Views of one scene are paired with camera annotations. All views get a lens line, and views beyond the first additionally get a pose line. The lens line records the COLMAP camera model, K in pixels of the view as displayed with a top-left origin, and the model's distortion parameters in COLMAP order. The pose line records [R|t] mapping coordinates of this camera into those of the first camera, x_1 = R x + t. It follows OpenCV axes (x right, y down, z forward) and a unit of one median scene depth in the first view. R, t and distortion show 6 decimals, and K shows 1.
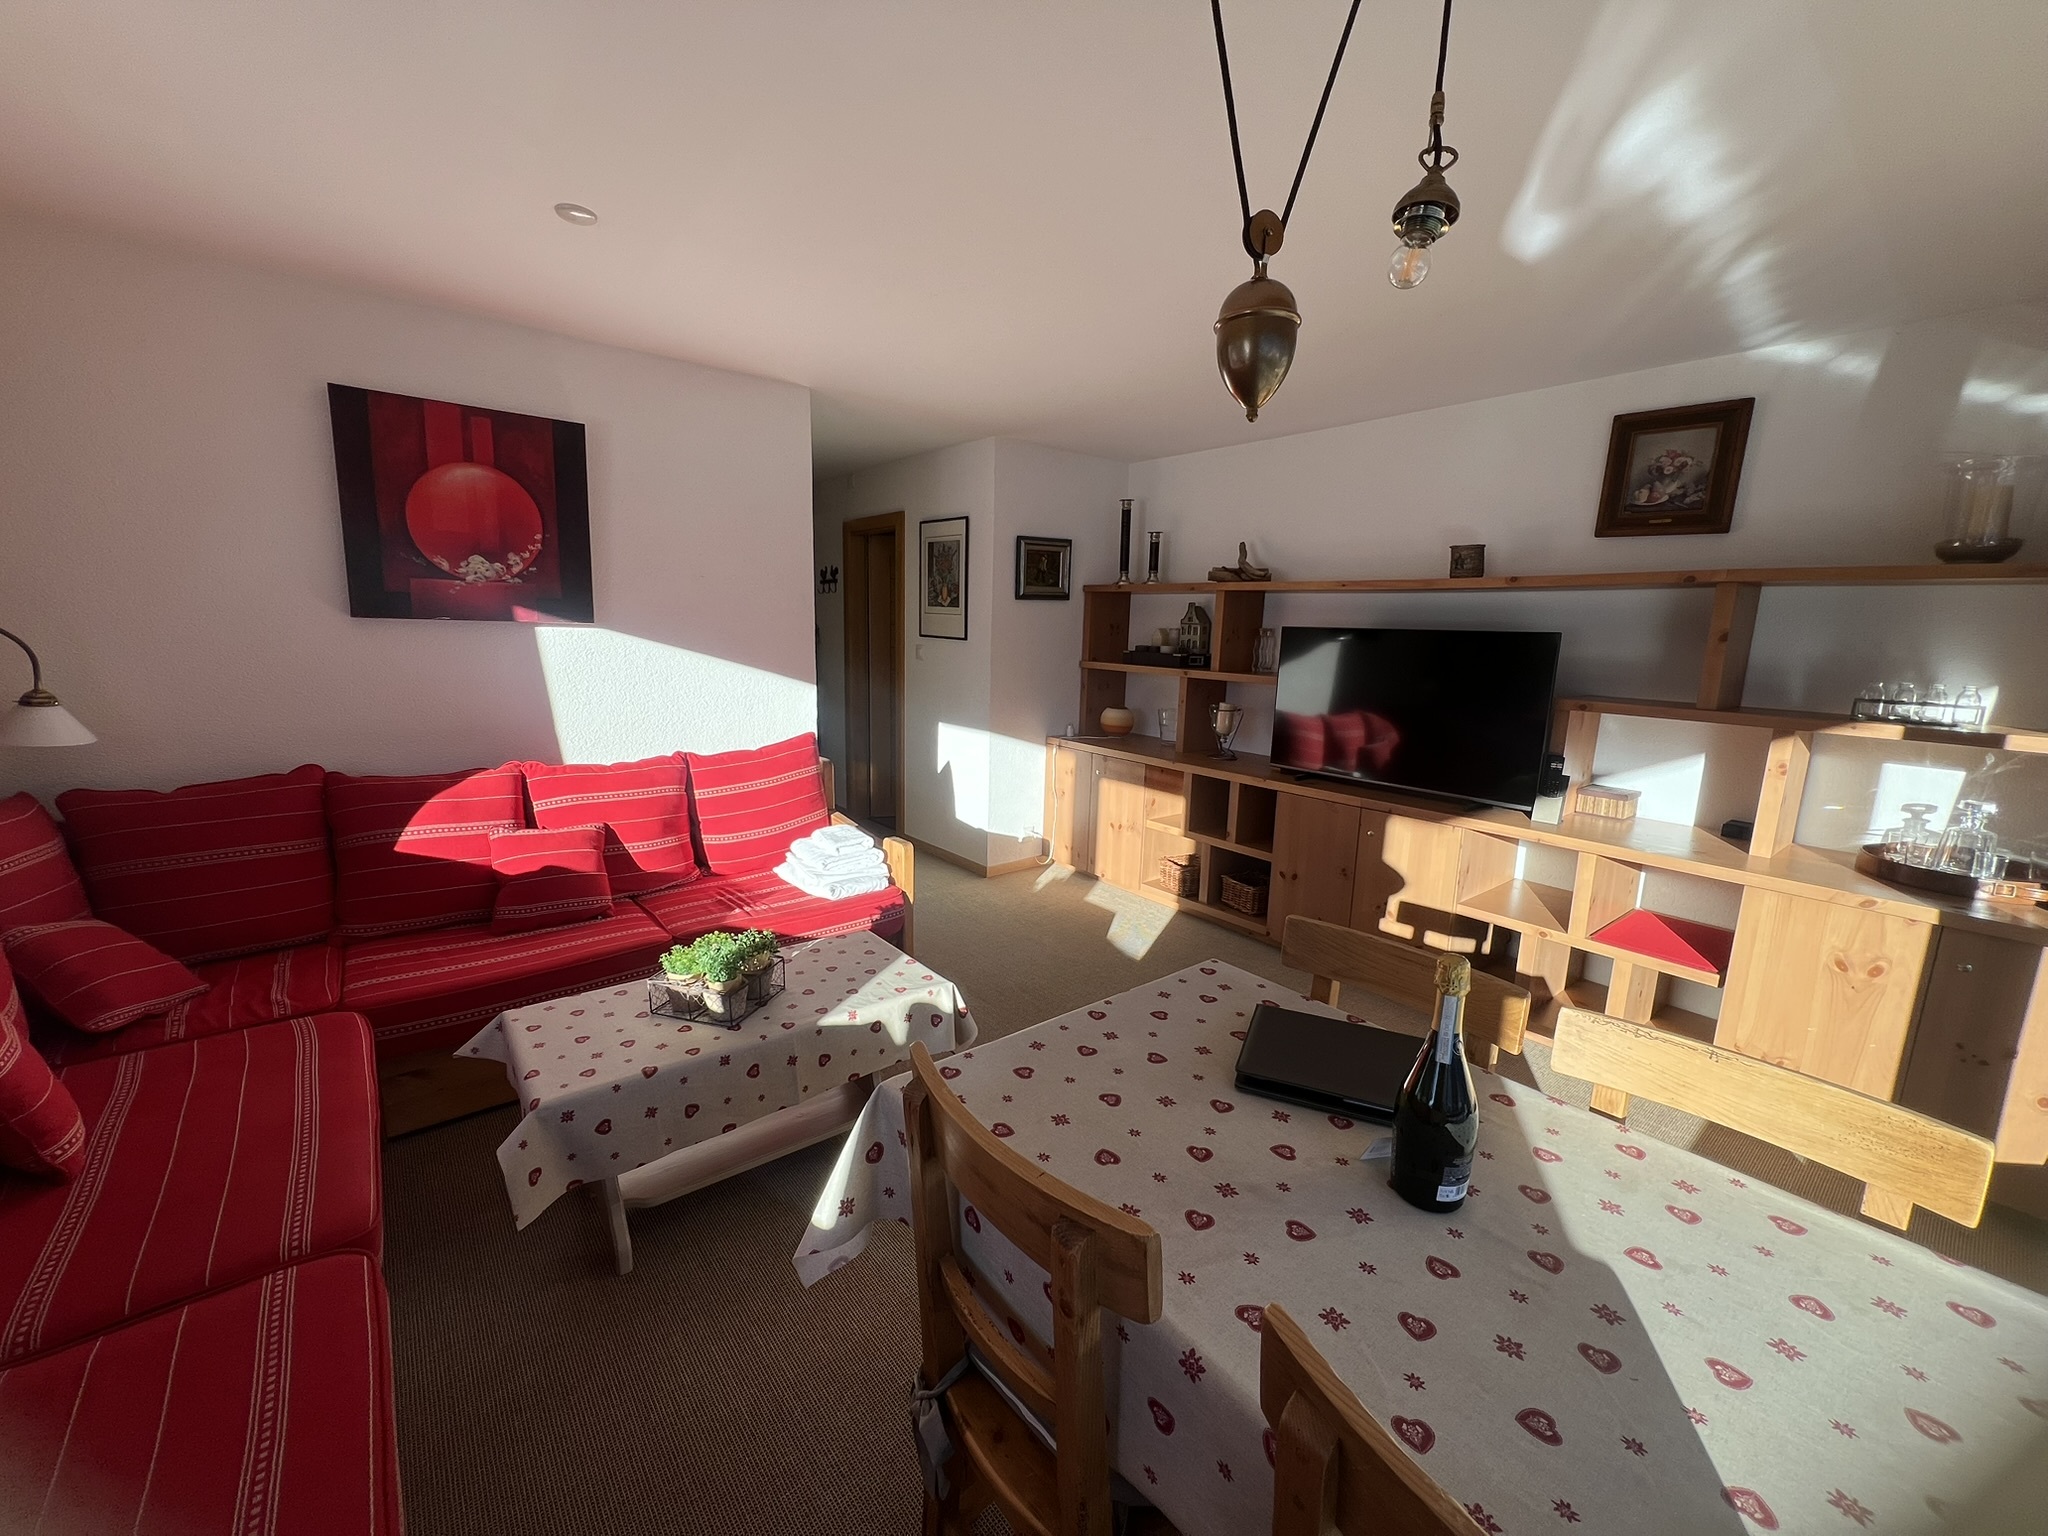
lens RADIAL K [[818.6, 0, 1021.6], [0, 818.6, 761.4], [0, 0, 1]] dist [-0.001949, 0.000238]
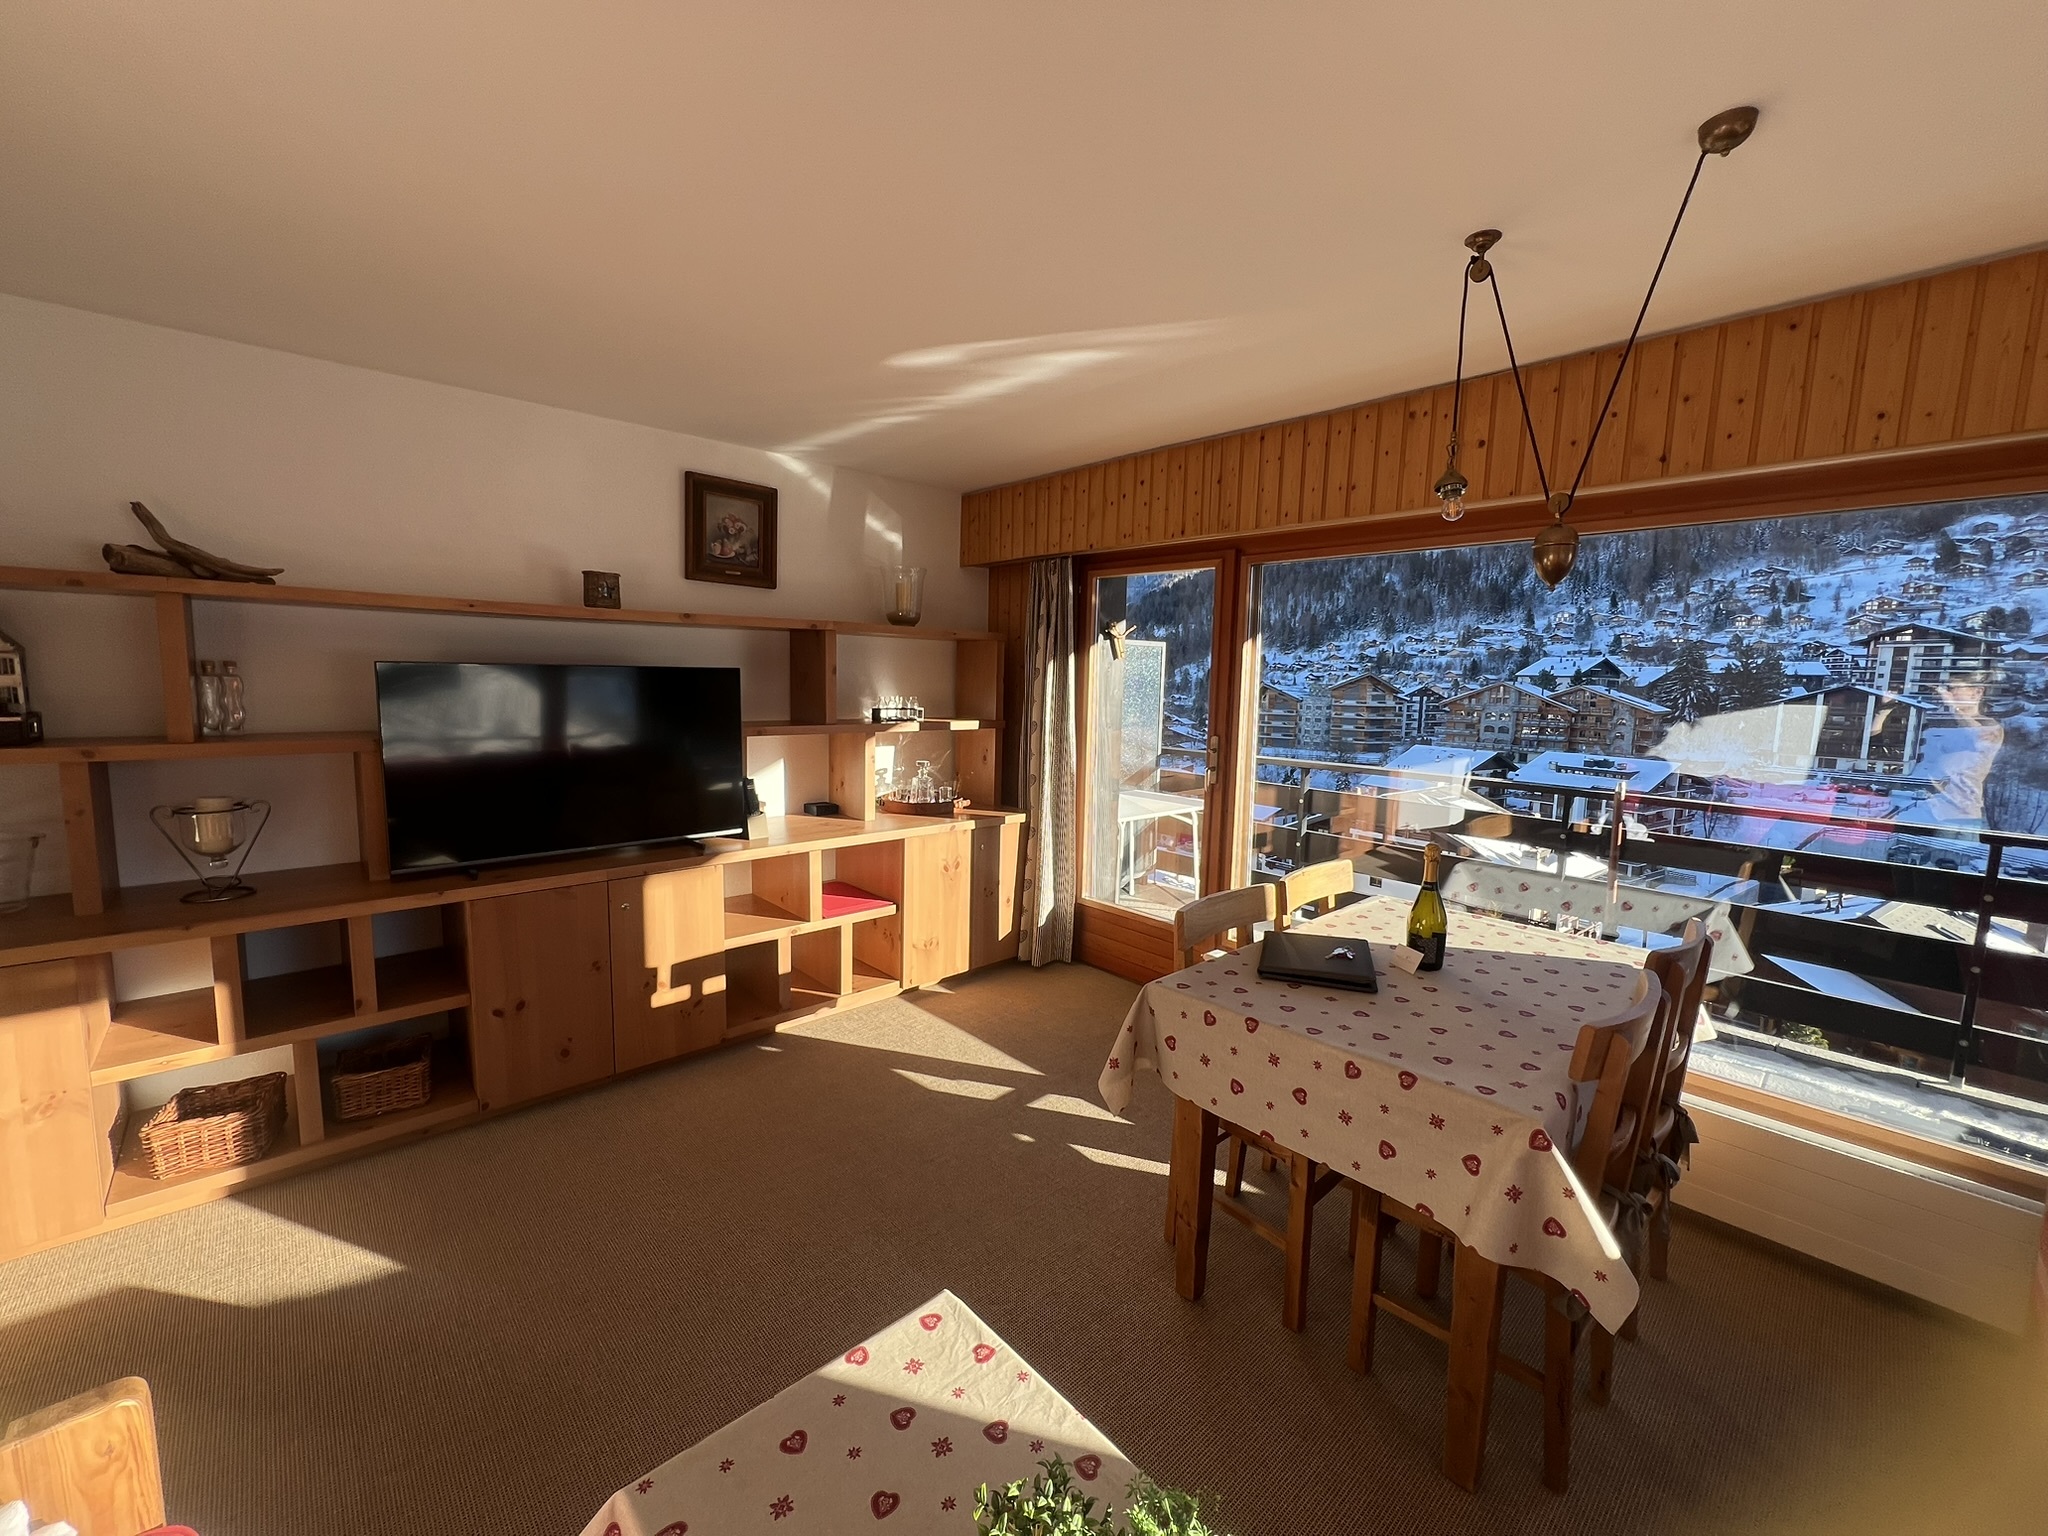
lens RADIAL K [[818.6, 0, 1021.6], [0, 818.6, 761.4], [0, 0, 1]] dist [-0.001949, 0.000238]
pose [[-0.070059, -0.134110, 0.988487, -0.545583], [0.142007, 0.979489, 0.142954, -0.158443], [-0.987383, 0.150388, -0.049578, 0.802803]]
